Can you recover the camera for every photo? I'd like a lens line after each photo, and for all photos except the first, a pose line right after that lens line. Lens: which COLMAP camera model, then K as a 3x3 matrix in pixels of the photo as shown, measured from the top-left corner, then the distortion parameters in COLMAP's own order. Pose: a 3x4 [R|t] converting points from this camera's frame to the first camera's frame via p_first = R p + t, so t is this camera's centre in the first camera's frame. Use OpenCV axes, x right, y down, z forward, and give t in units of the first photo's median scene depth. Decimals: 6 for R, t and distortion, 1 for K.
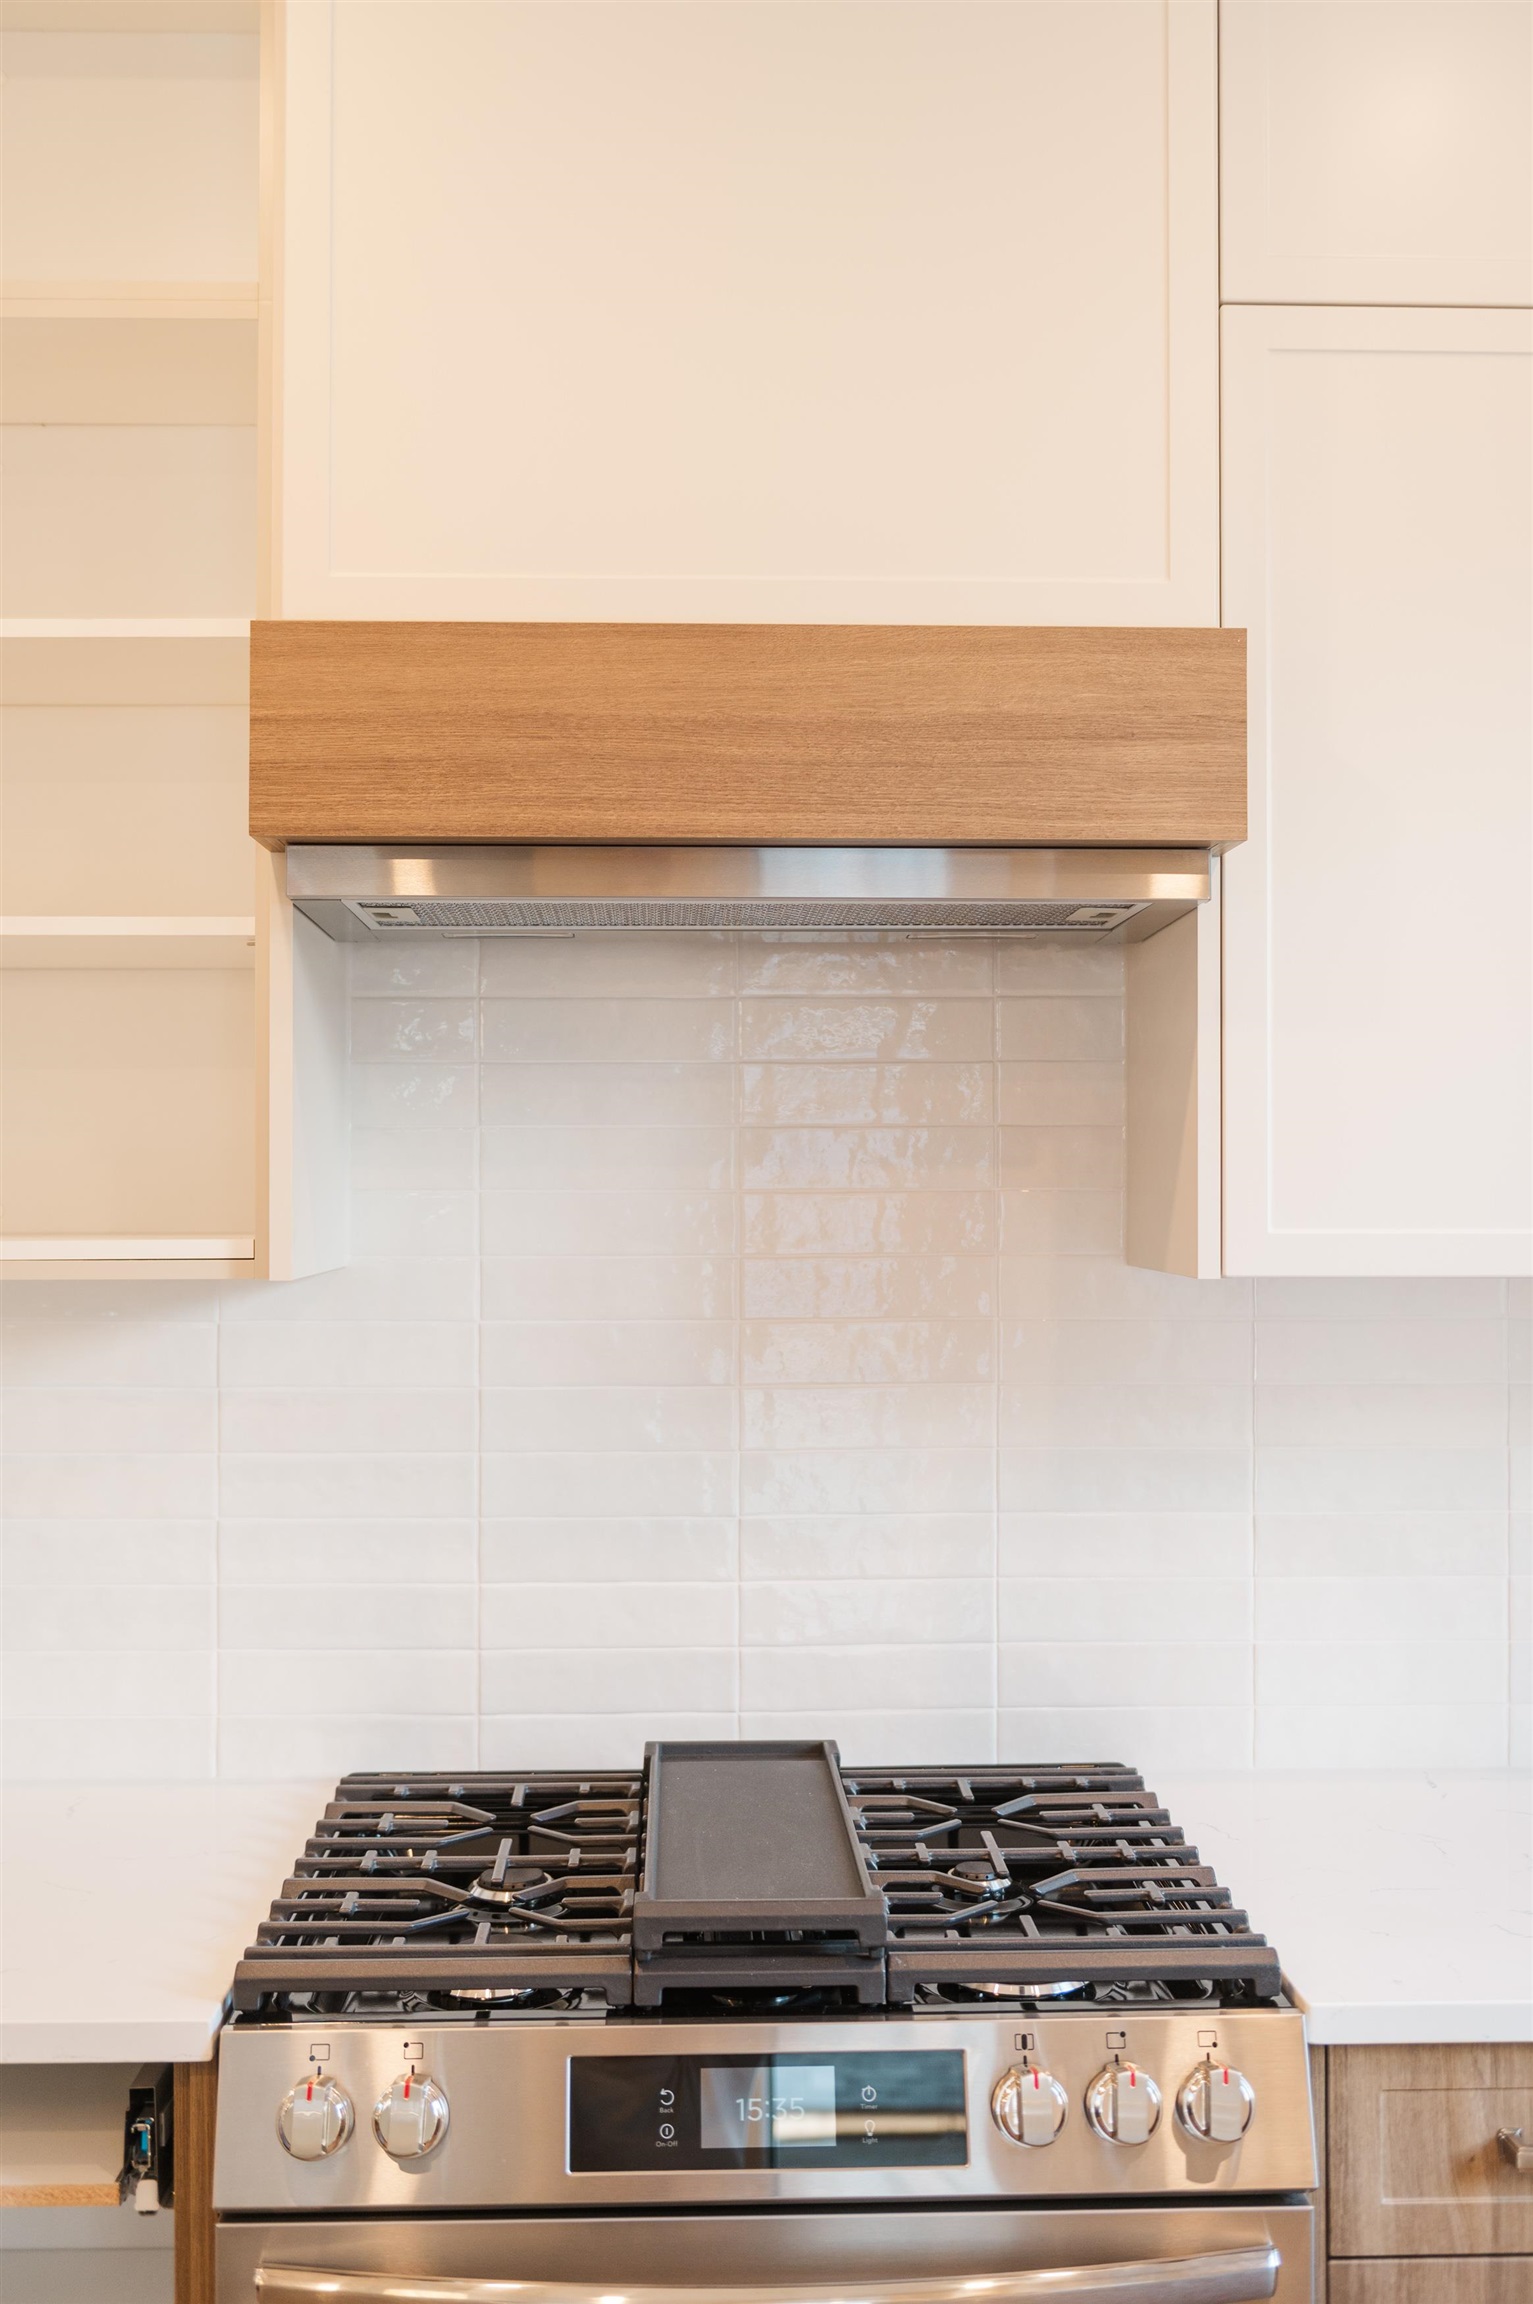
lens RADIAL K [[2379.9, 0, 766.6], [0, 2379.9, 1152.2], [0, 0, 1]] dist [-0.018394, 0.000000]
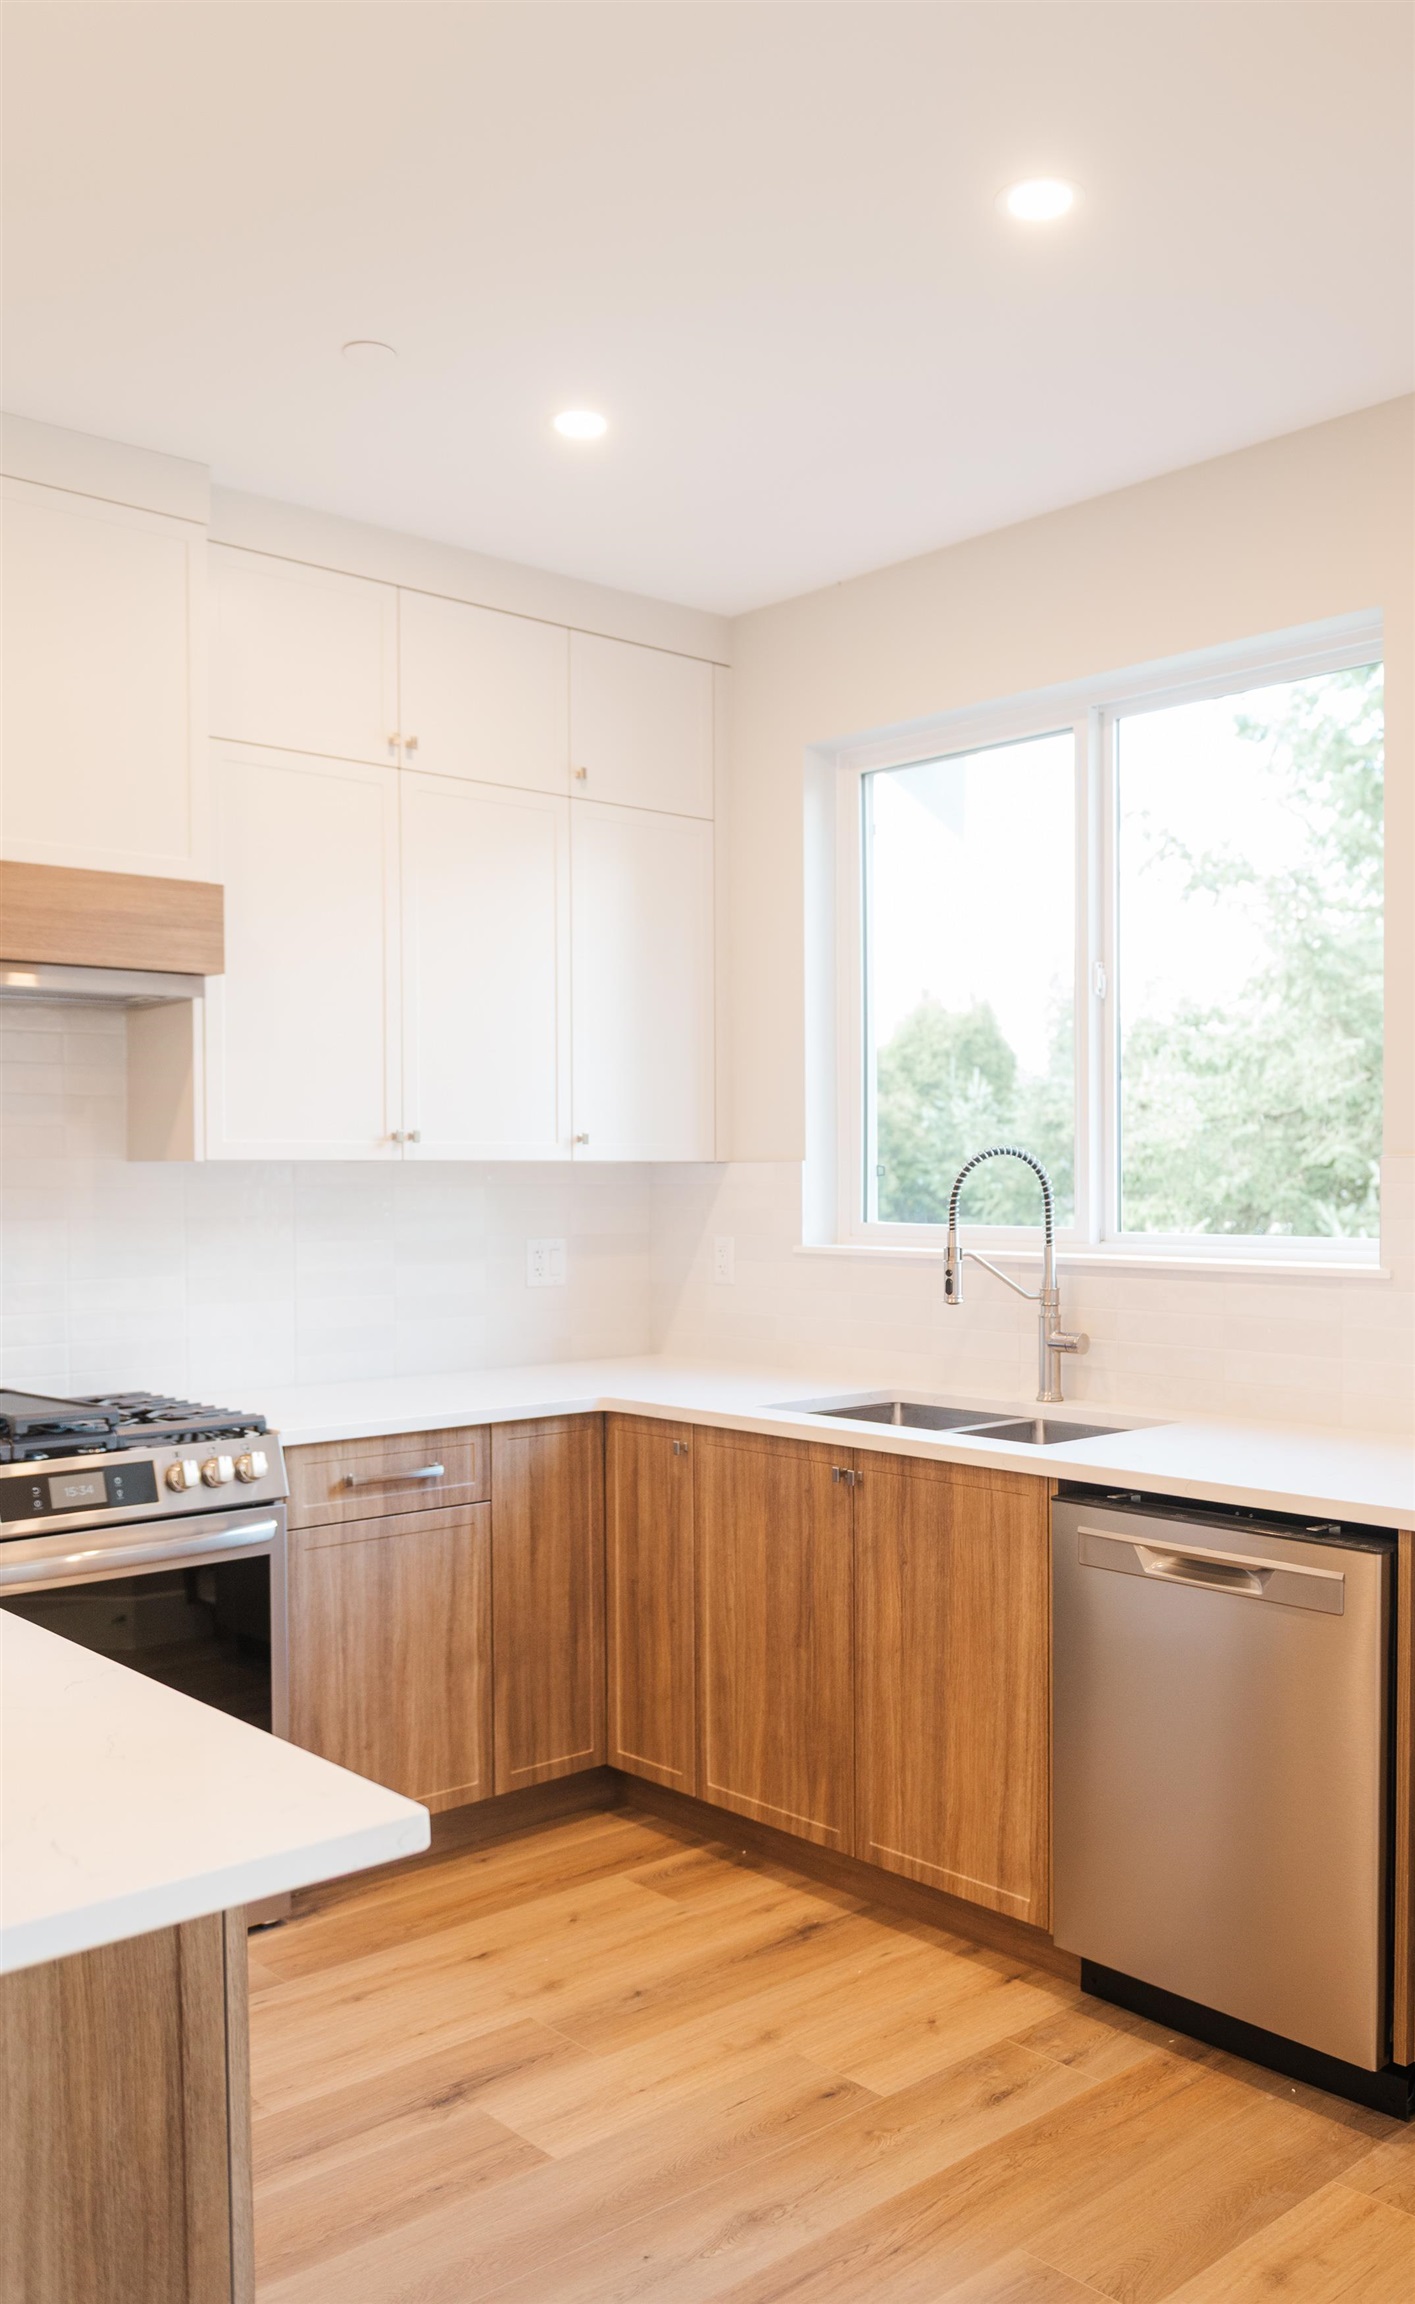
lens RADIAL K [[1829.9, 0, 709.1], [0, 1829.9, 1156.2], [0, 0, 1]] dist [0.000660, -0.000012]
pose [[0.778166, 0.003093, 0.628051, -0.570928], [-0.004234, 0.999991, 0.000322, 0.048474], [-0.628044, -0.002910, 0.778172, -0.731297]]
